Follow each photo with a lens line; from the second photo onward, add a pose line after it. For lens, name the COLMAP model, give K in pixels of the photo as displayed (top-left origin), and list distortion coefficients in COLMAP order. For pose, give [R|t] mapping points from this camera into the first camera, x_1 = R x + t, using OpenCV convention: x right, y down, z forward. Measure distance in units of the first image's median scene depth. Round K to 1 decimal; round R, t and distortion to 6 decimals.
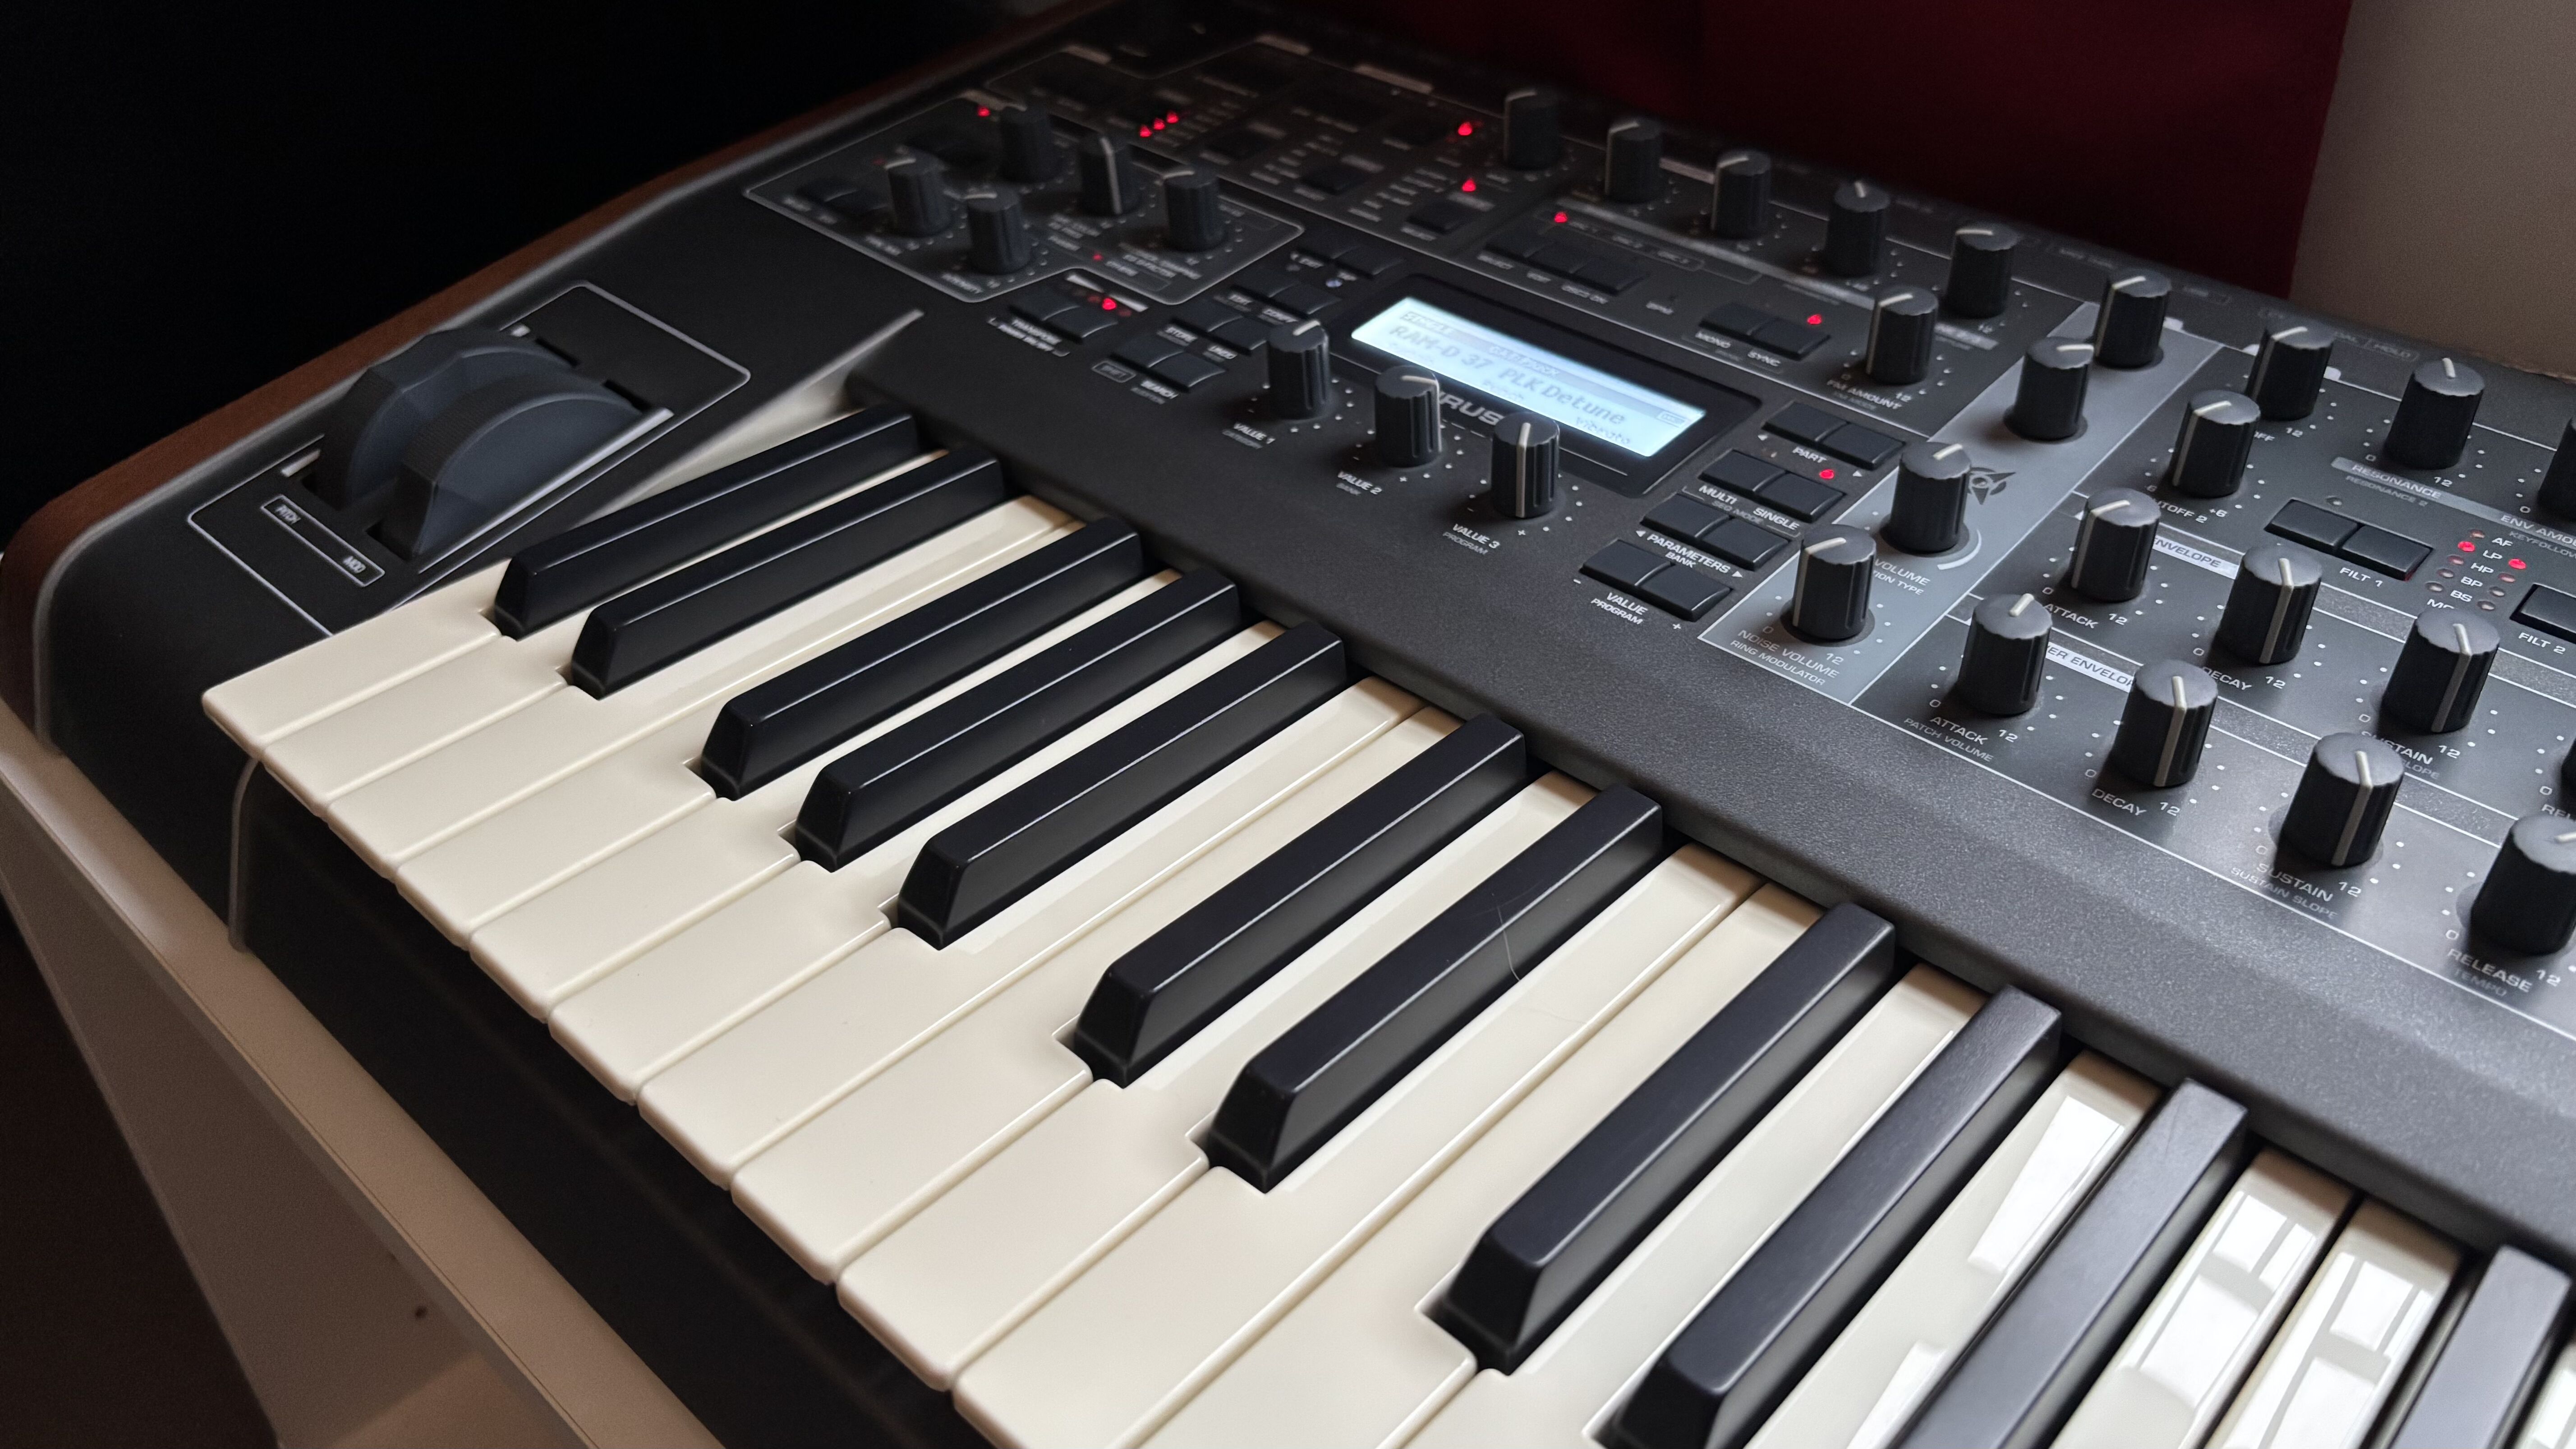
lens RADIAL K [[1985.7, 0, 1290.1], [0, 1985.7, 720.9], [0, 0, 1]] dist [0.004214, -0.026701]
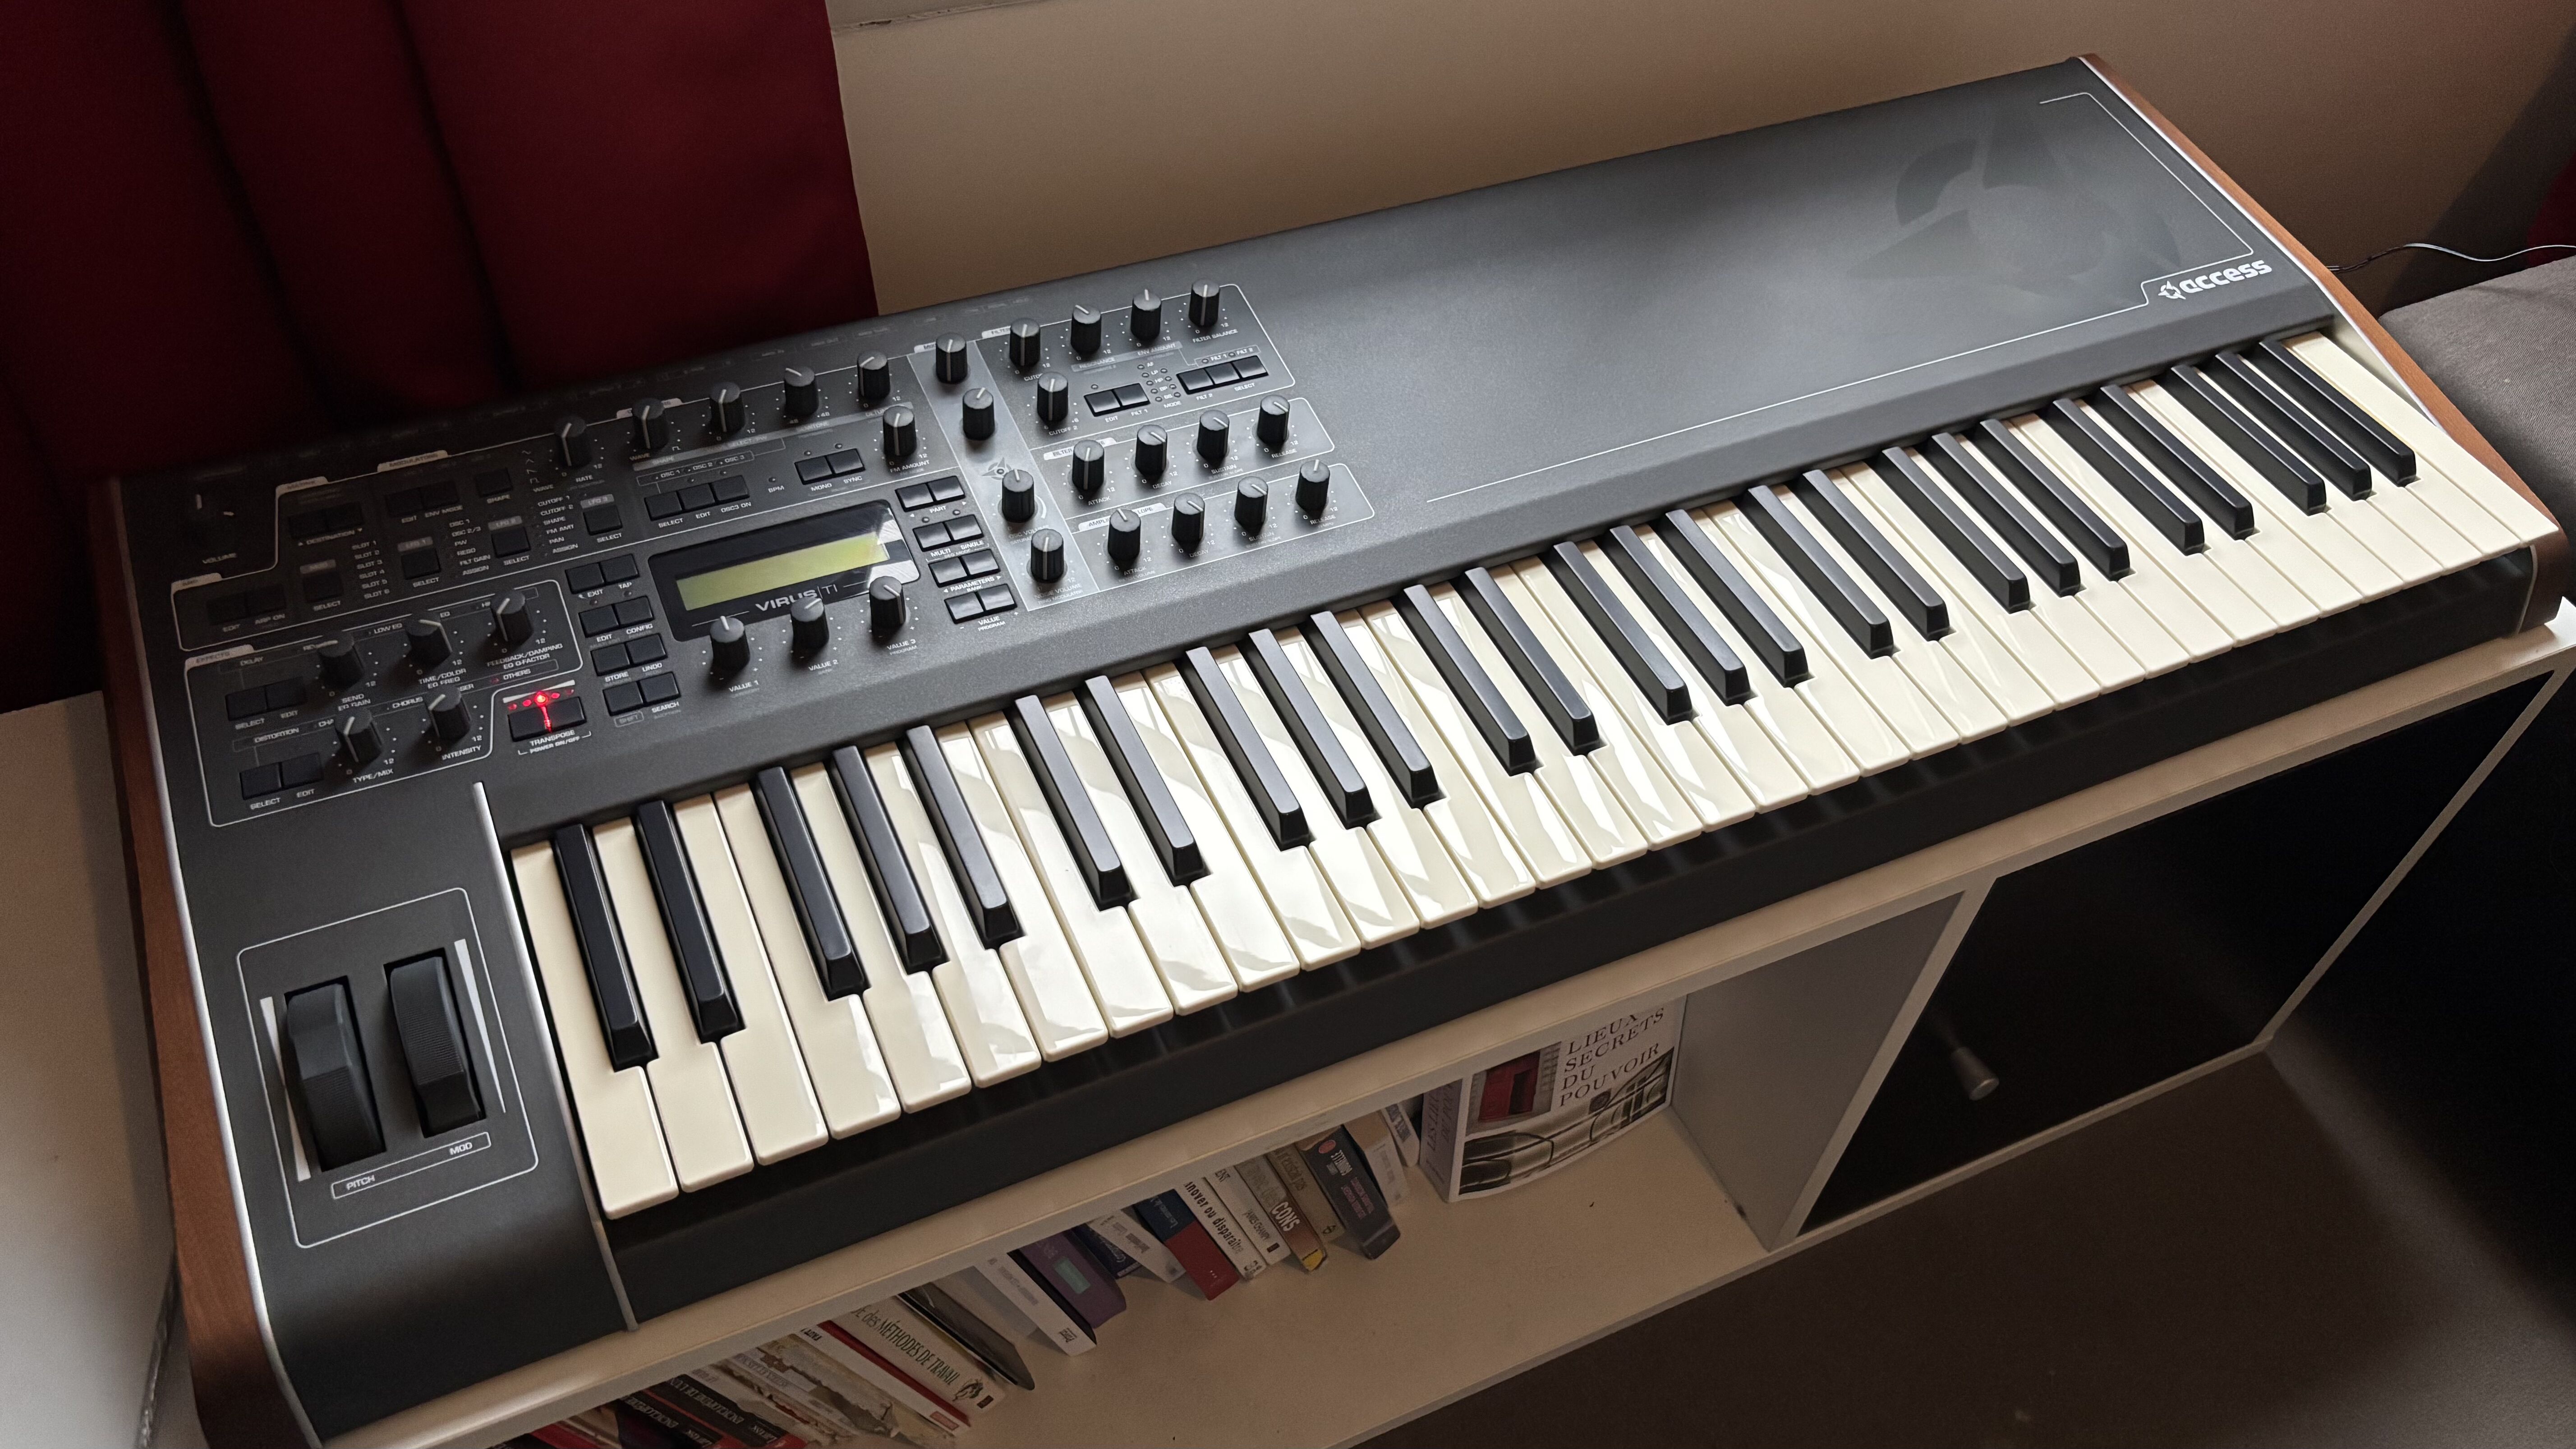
lens RADIAL K [[1985.7, 0, 1289.9], [0, 1985.7, 732.0], [0, 0, 1]] dist [0.004214, -0.026701]
pose [[0.375208, -0.682805, 0.626894, -0.884110], [0.502622, 0.718115, 0.481333, -0.655978], [-0.778839, 0.134491, 0.612635, -0.422213]]
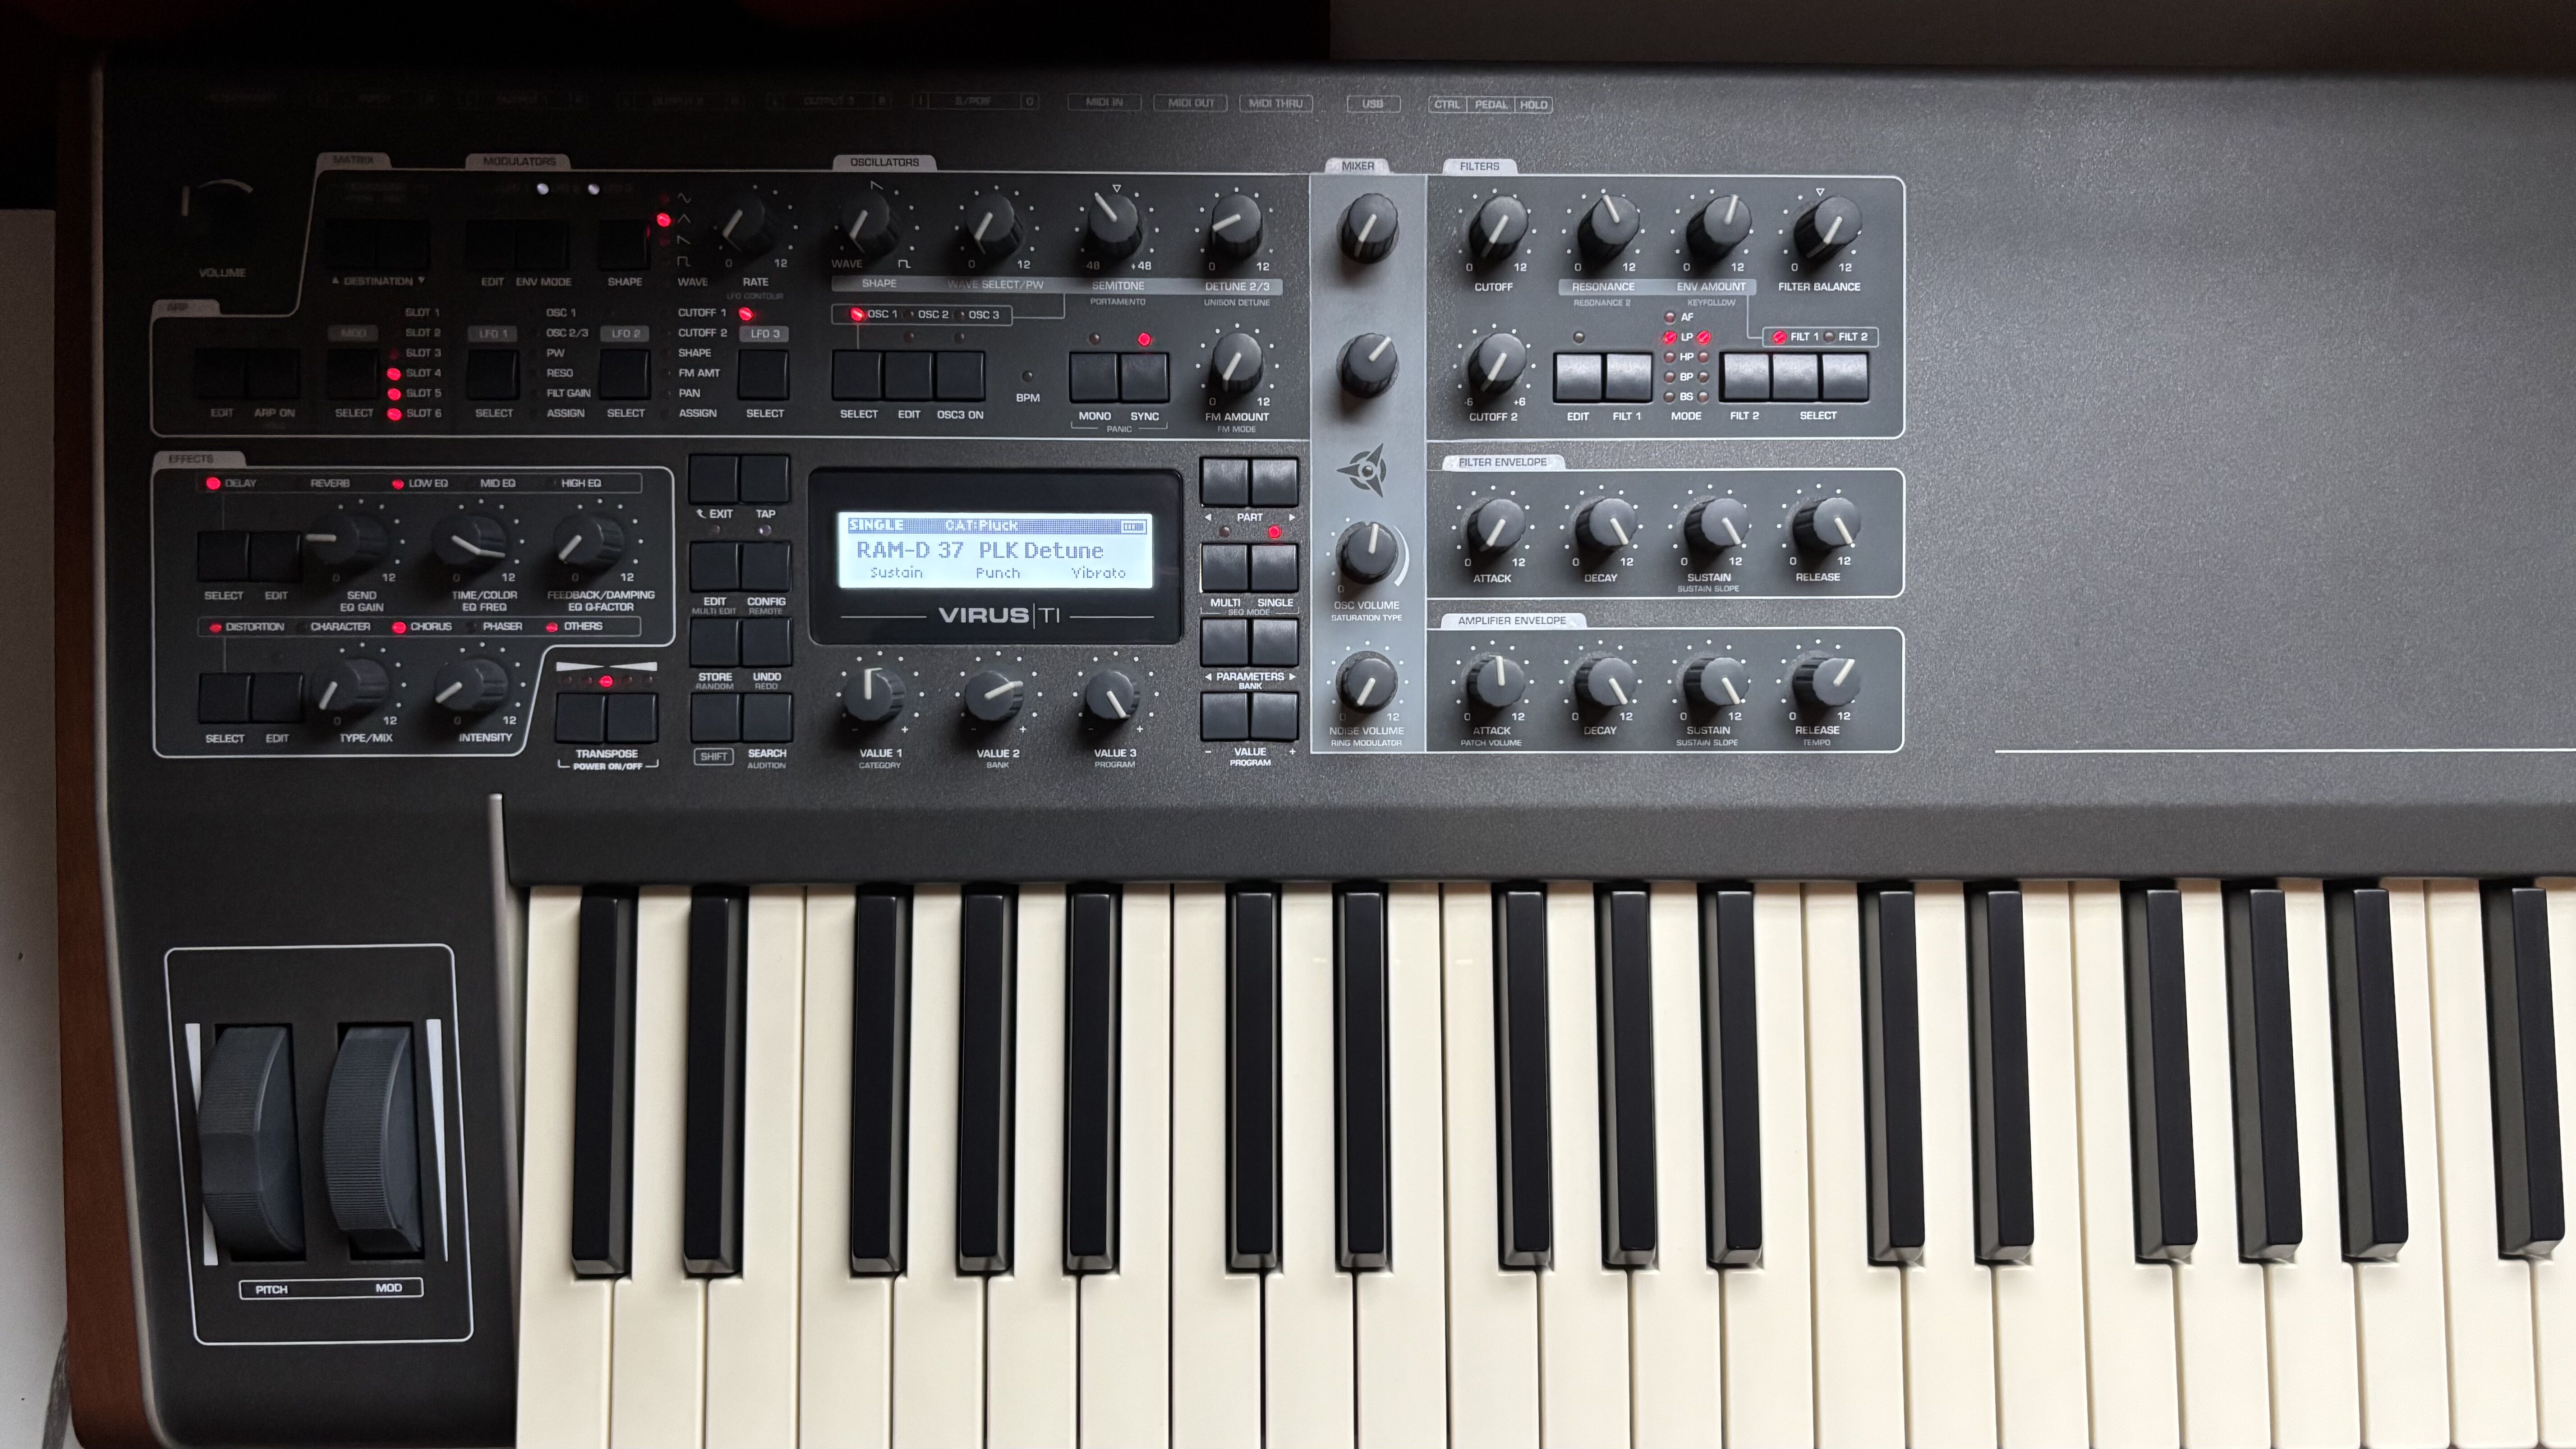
lens RADIAL K [[1985.7, 0, 1296.7], [0, 1985.7, 717.5], [0, 0, 1]] dist [0.004214, -0.026701]
pose [[0.727885, -0.682172, 0.069458, 0.089429], [0.393314, 0.498339, 0.772633, -0.905936], [-0.561682, -0.535070, 0.631042, 0.082628]]
